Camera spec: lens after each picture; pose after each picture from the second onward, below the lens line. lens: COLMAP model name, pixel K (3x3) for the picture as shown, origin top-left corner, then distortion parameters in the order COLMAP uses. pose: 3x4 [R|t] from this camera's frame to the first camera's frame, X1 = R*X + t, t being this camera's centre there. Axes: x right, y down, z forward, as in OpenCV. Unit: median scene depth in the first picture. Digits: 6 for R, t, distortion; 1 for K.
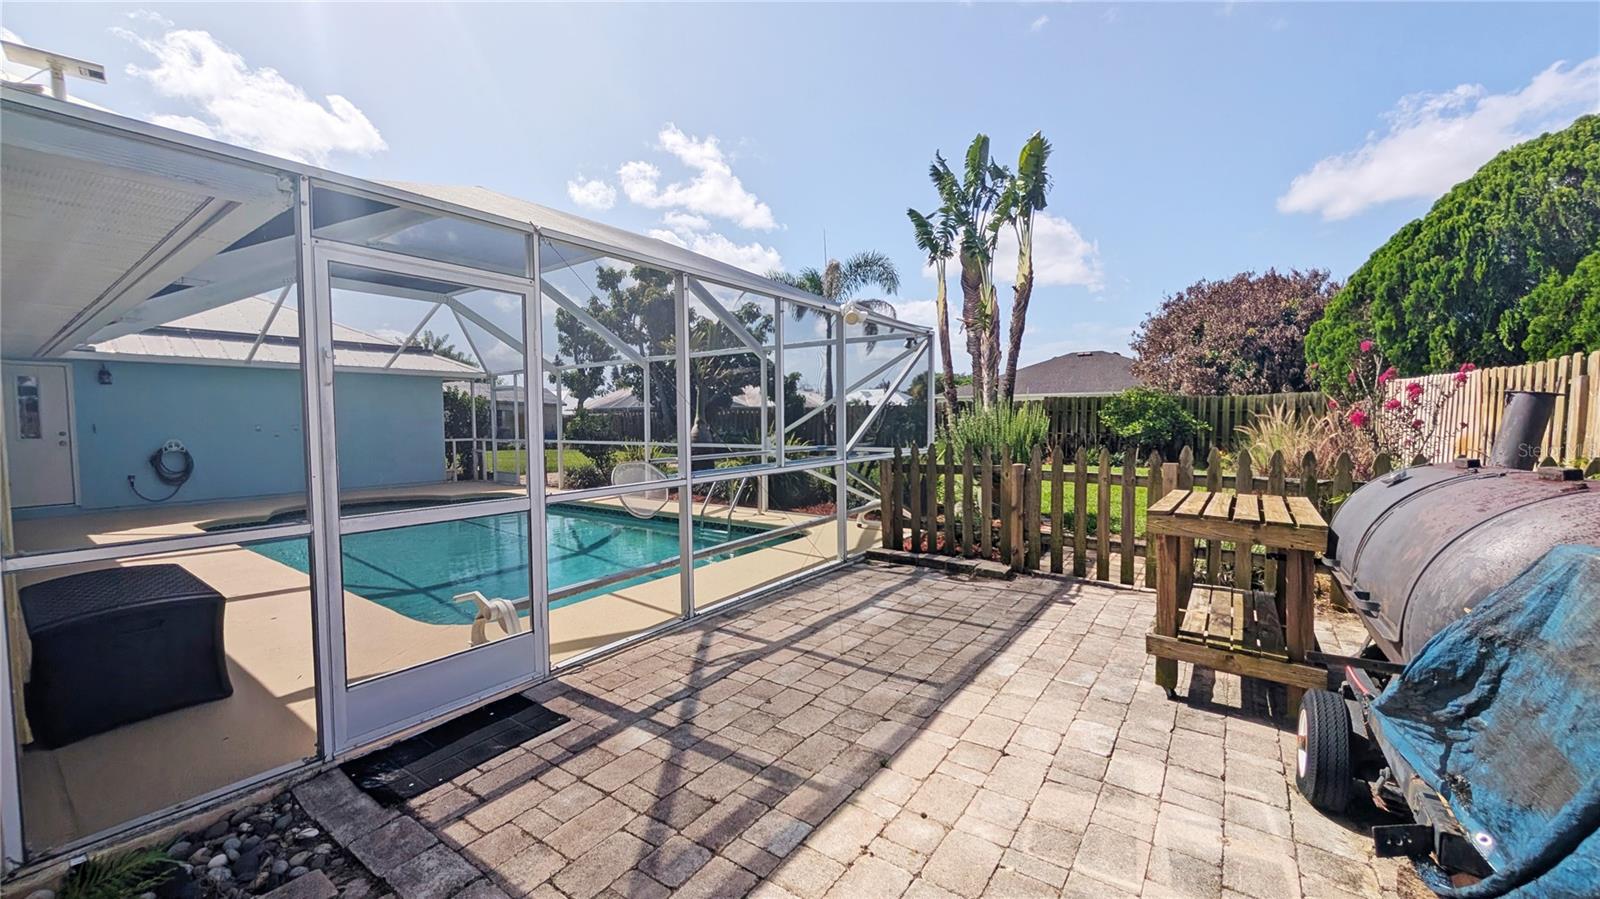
lens RADIAL K [[602.4, 0, 795.1], [0, 602.4, 446.9], [0, 0, 1]] dist [0.001170, 0.000157]
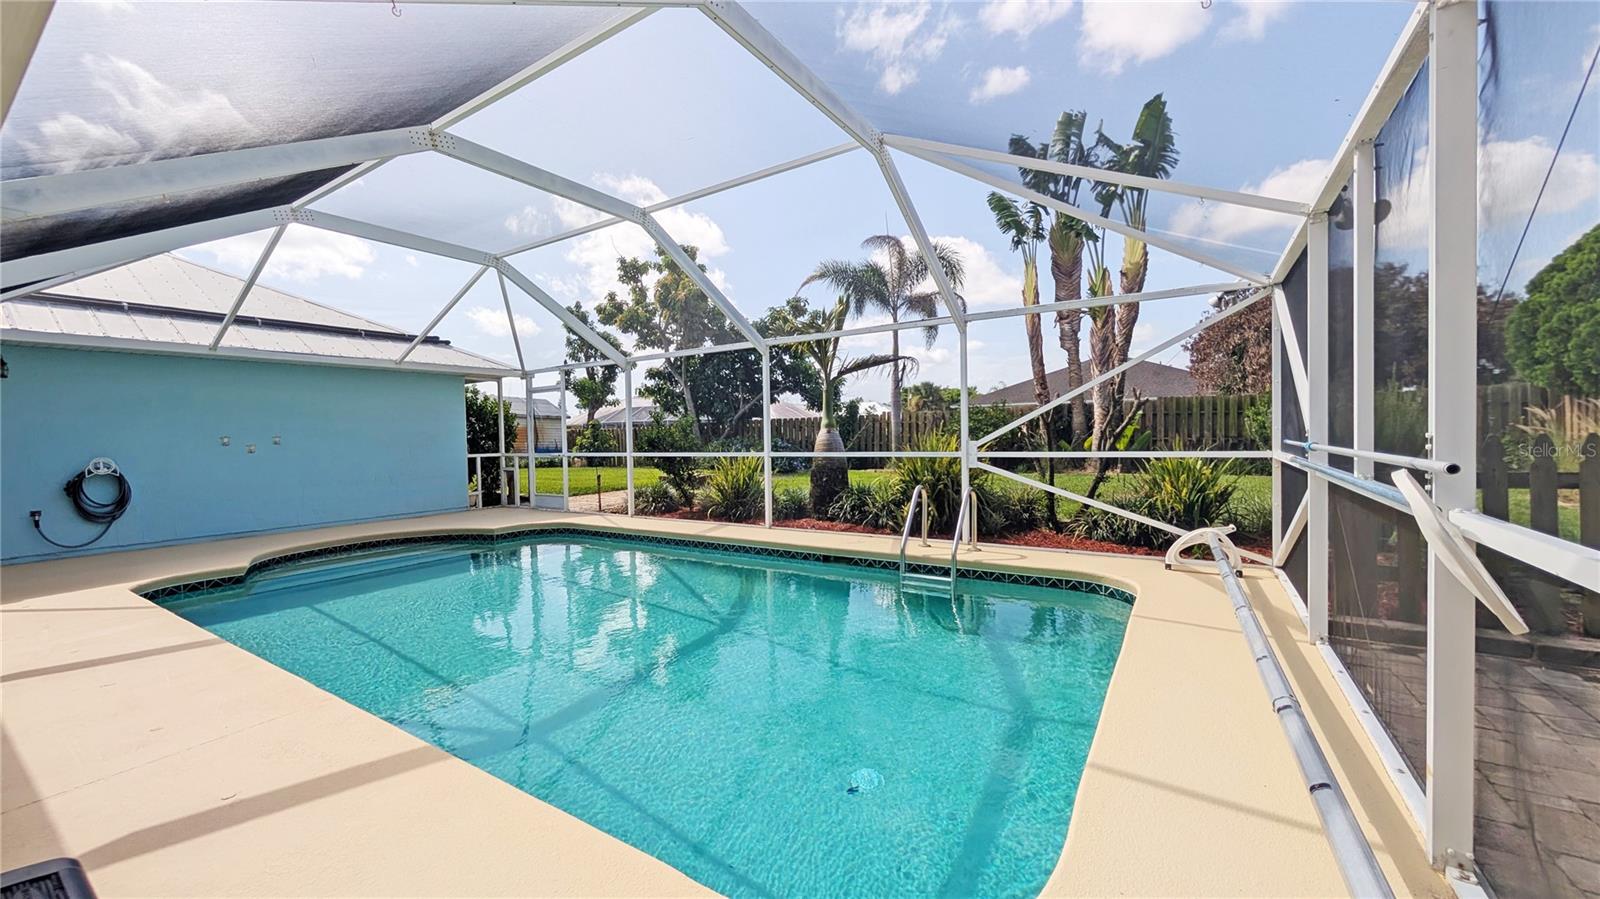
lens RADIAL K [[602.4, 0, 795.1], [0, 602.4, 446.9], [0, 0, 1]] dist [0.001170, 0.000157]
pose [[0.998631, -0.014172, 0.050350, -0.166165], [0.015441, 0.999570, -0.024909, 0.002959], [-0.049975, 0.025653, 0.998421, 0.165372]]
